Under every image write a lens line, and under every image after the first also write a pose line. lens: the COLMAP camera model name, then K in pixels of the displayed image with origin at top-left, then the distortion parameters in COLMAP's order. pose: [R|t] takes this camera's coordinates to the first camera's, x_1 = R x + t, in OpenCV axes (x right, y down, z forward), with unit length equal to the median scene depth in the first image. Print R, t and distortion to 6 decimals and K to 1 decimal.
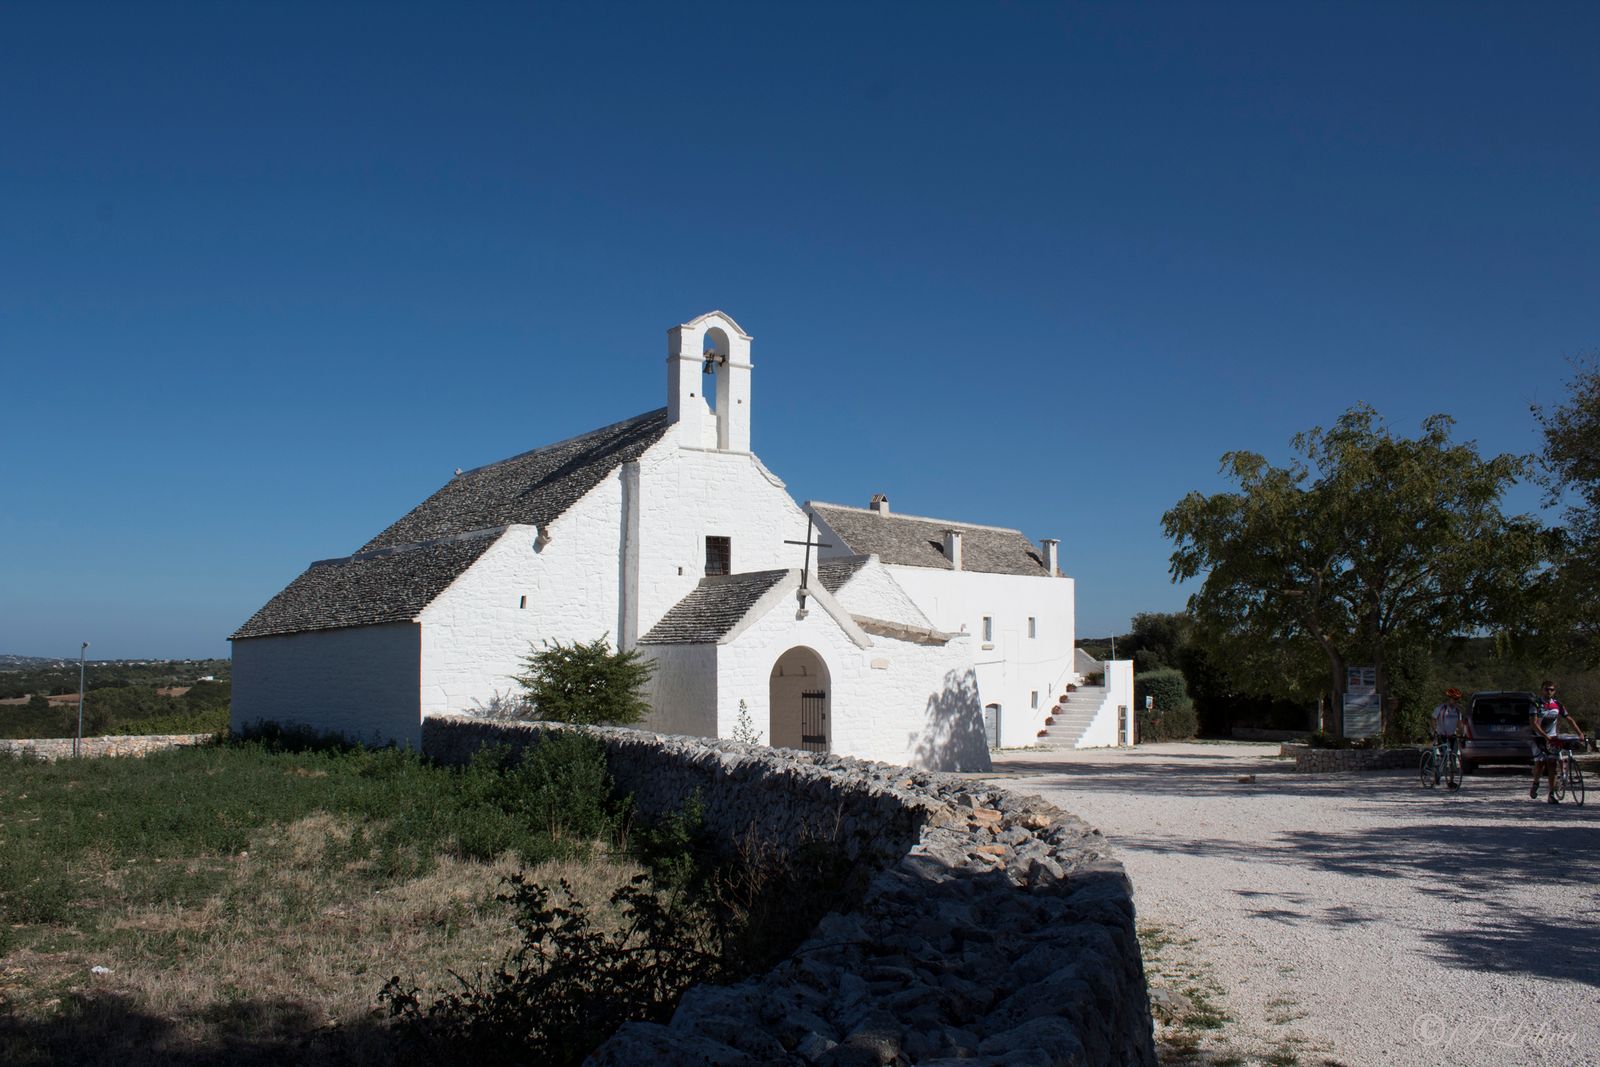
lens RADIAL K [[1337.0, 0, 796.0], [0, 1337.0, 519.3], [0, 0, 1]] dist [-0.183084, 0.170742]
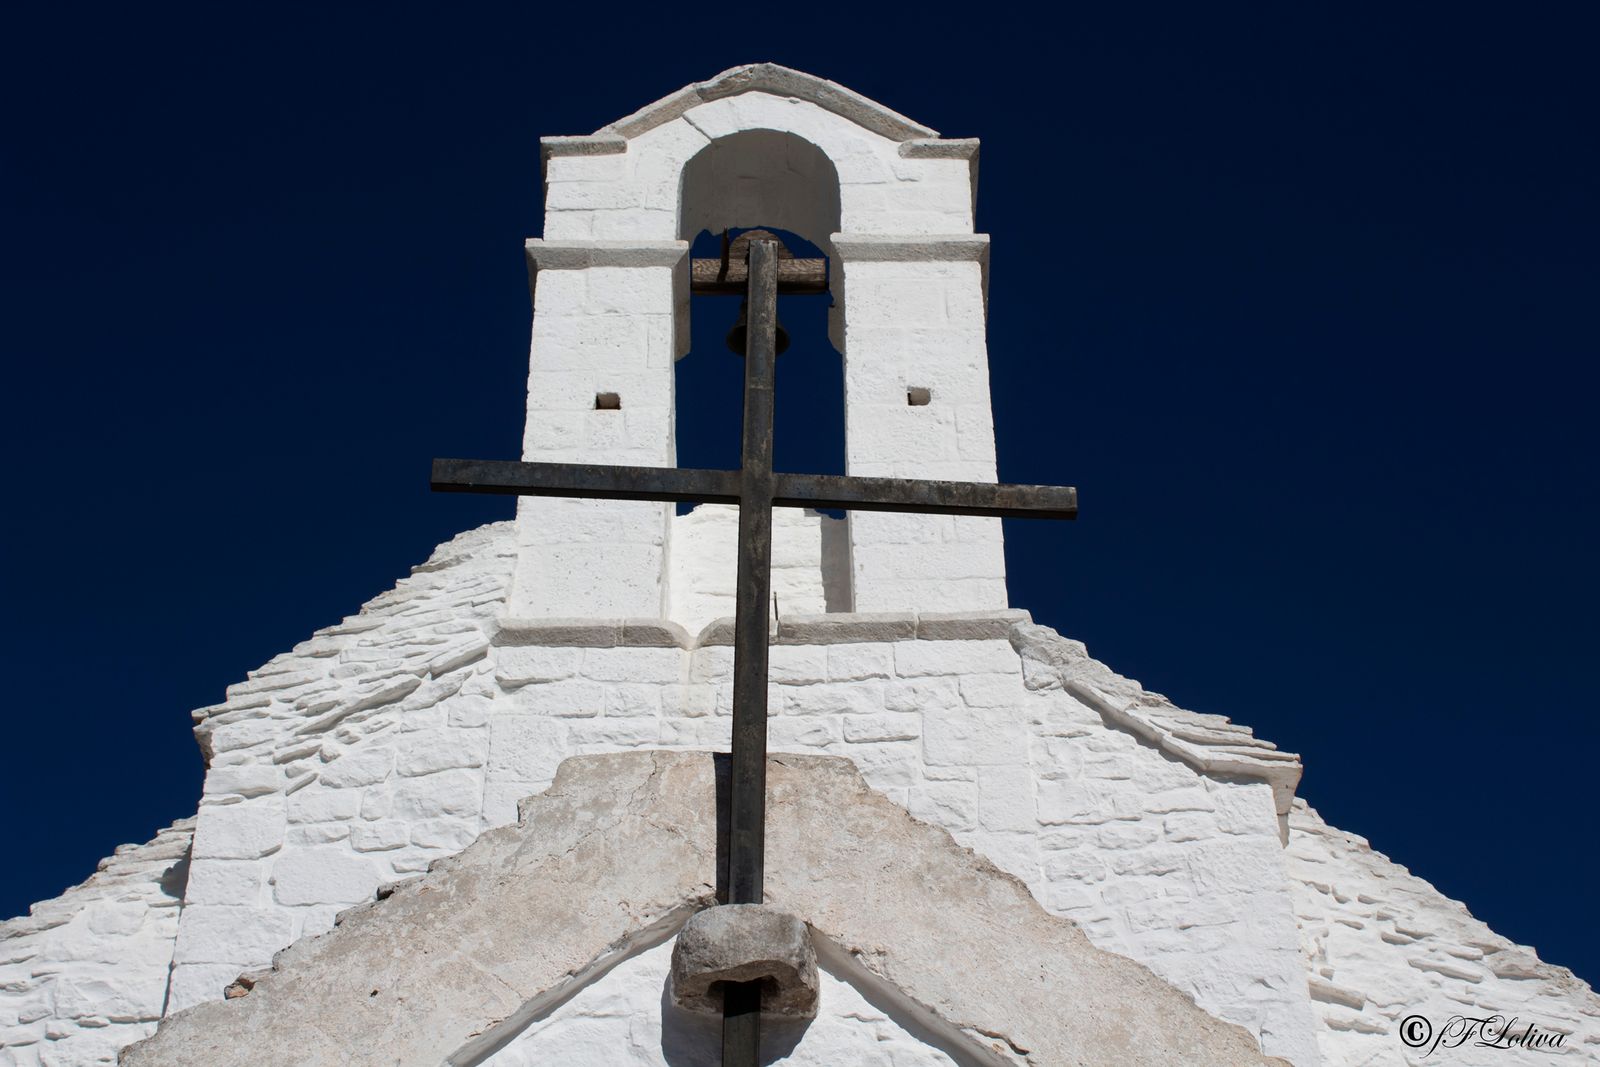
lens RADIAL K [[2358.2, 0, 800.0], [0, 2358.2, 533.5], [0, 0, 1]] dist [-0.055823, 0.127468]
pose [[0.811064, -0.387484, -0.438214, 0.075236], [0.075805, 0.812445, -0.578089, 0.106264], [0.580024, 0.435649, 0.688318, 0.797902]]
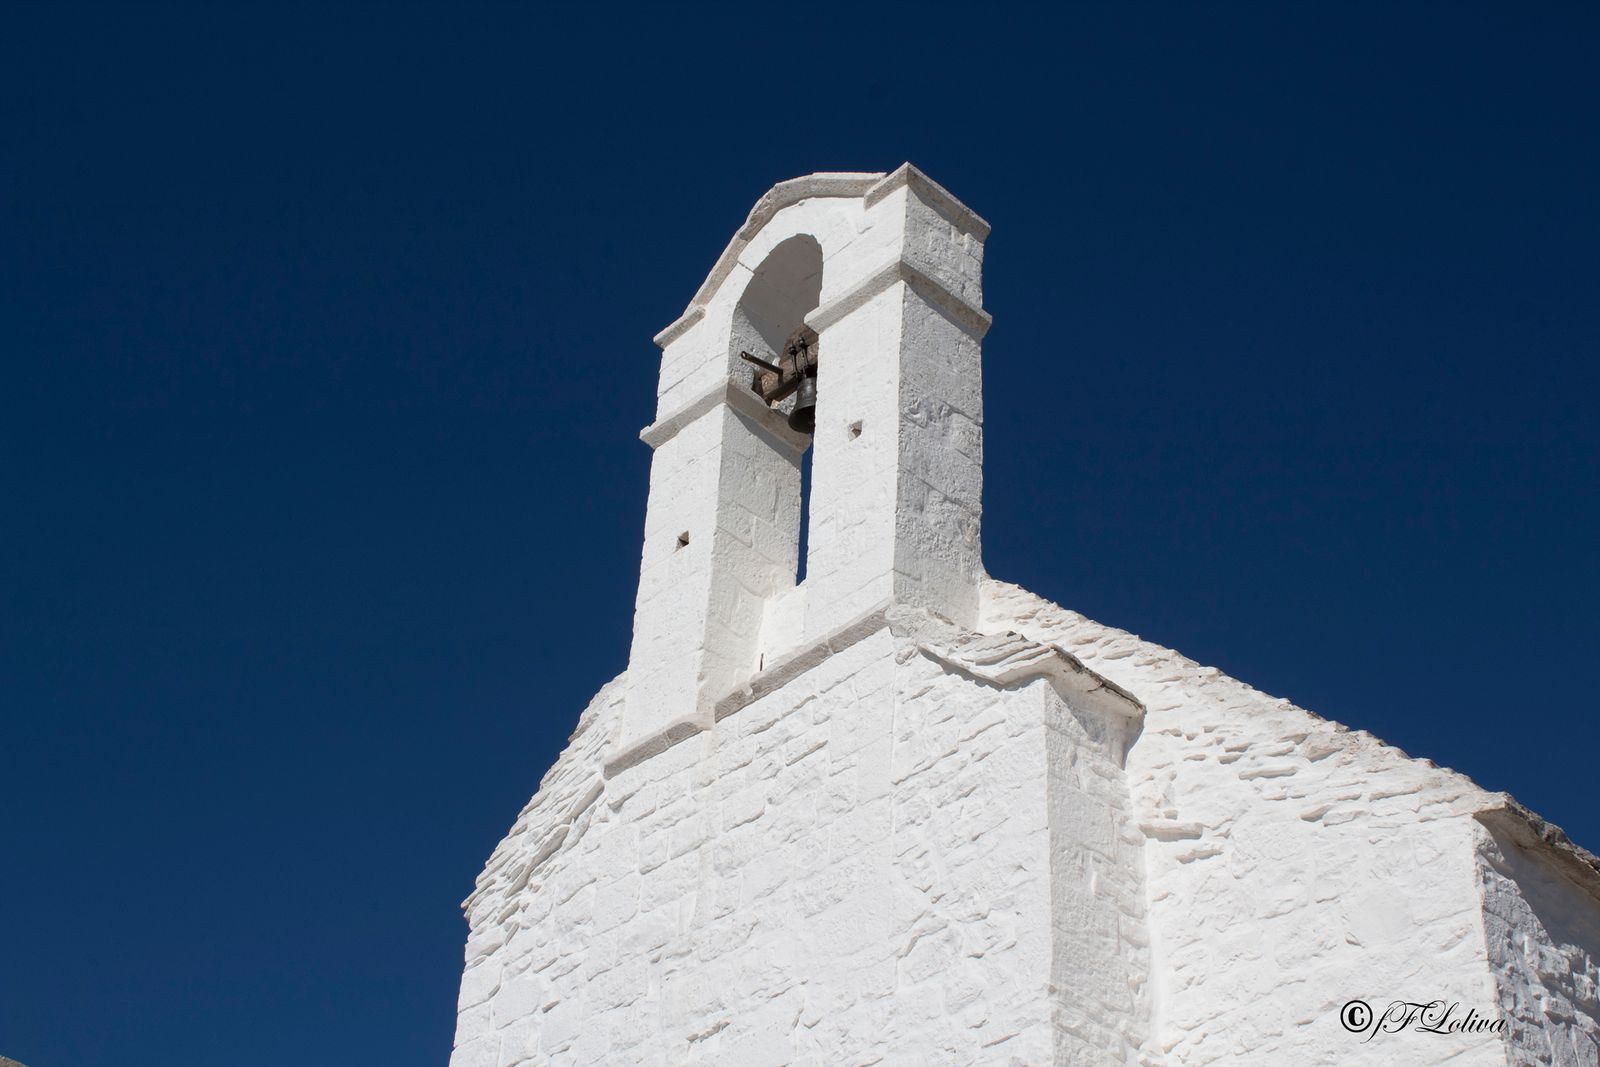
lens RADIAL K [[2231.1, 0, 800.0], [0, 2231.1, 533.5], [0, 0, 1]] dist [-0.035774, -0.031136]
pose [[0.137665, -0.596141, -0.790989, 0.221154], [0.059374, 0.802124, -0.594199, 0.129178], [0.988698, 0.034837, 0.145819, 0.957327]]
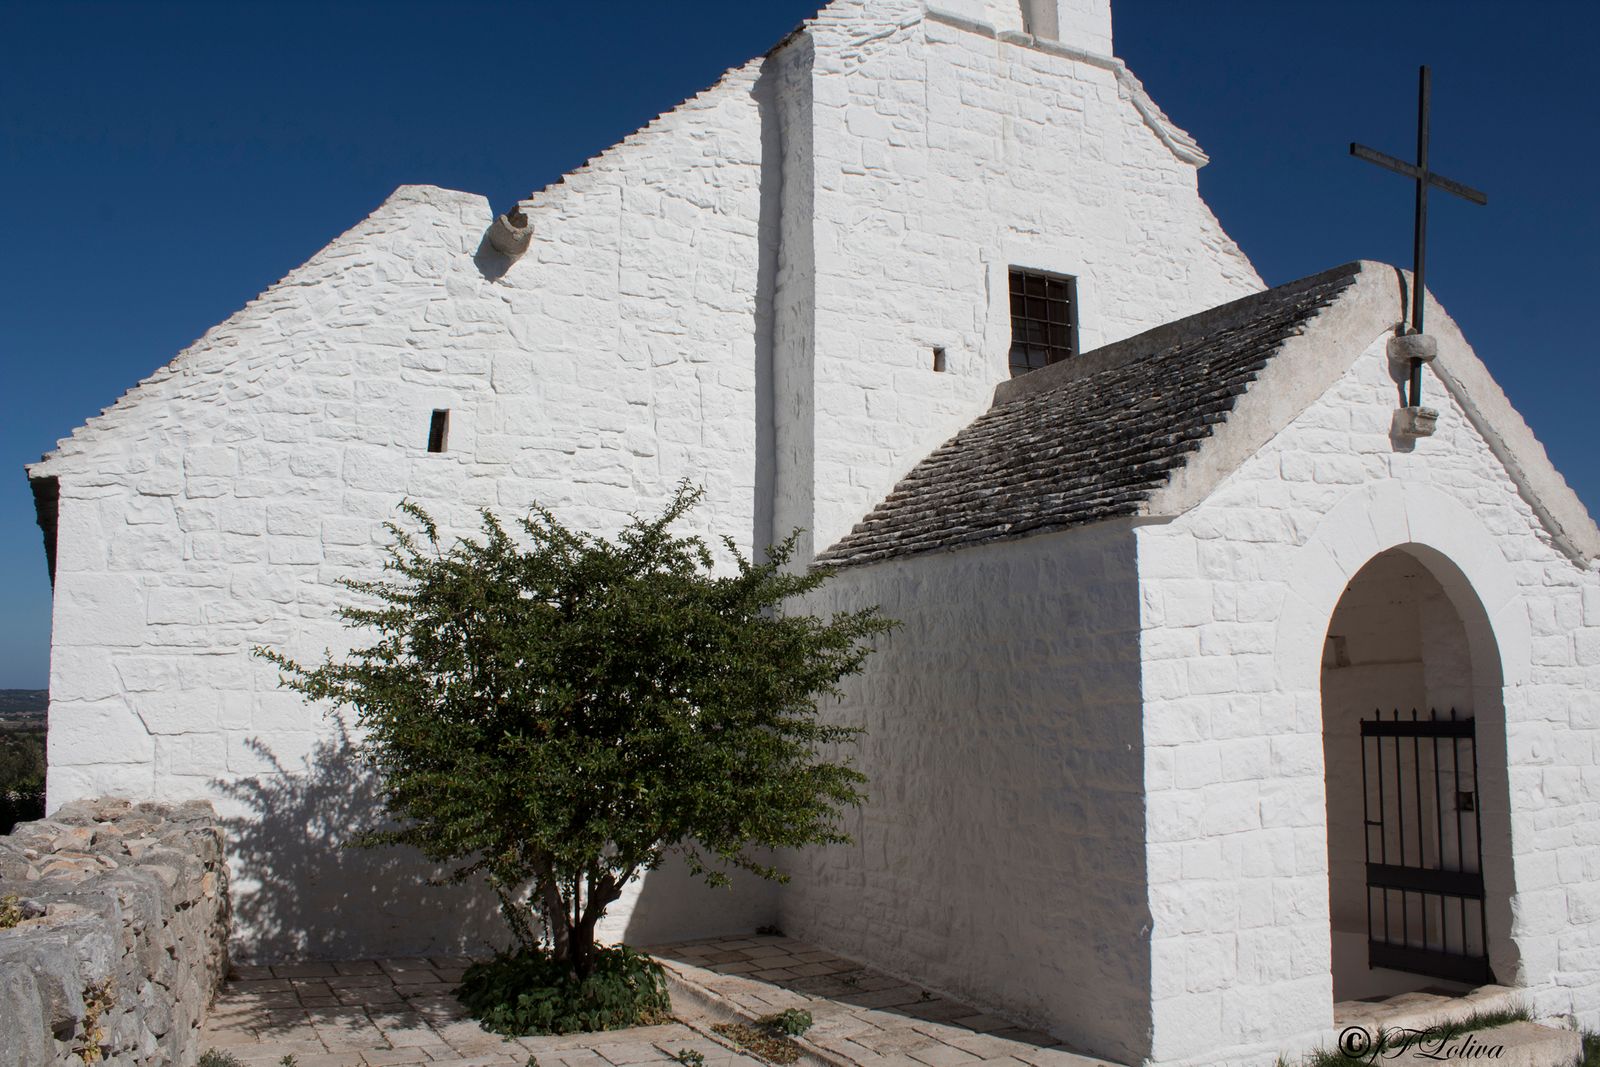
lens RADIAL K [[1334.3, 0, 800.0], [0, 1334.3, 533.5], [0, 0, 1]] dist [-0.160890, 0.136697]
pose [[0.990163, -0.019751, -0.138515, -0.073942], [0.017847, 0.999729, -0.014972, 0.084527], [0.138773, 0.012353, 0.990247, 0.647711]]
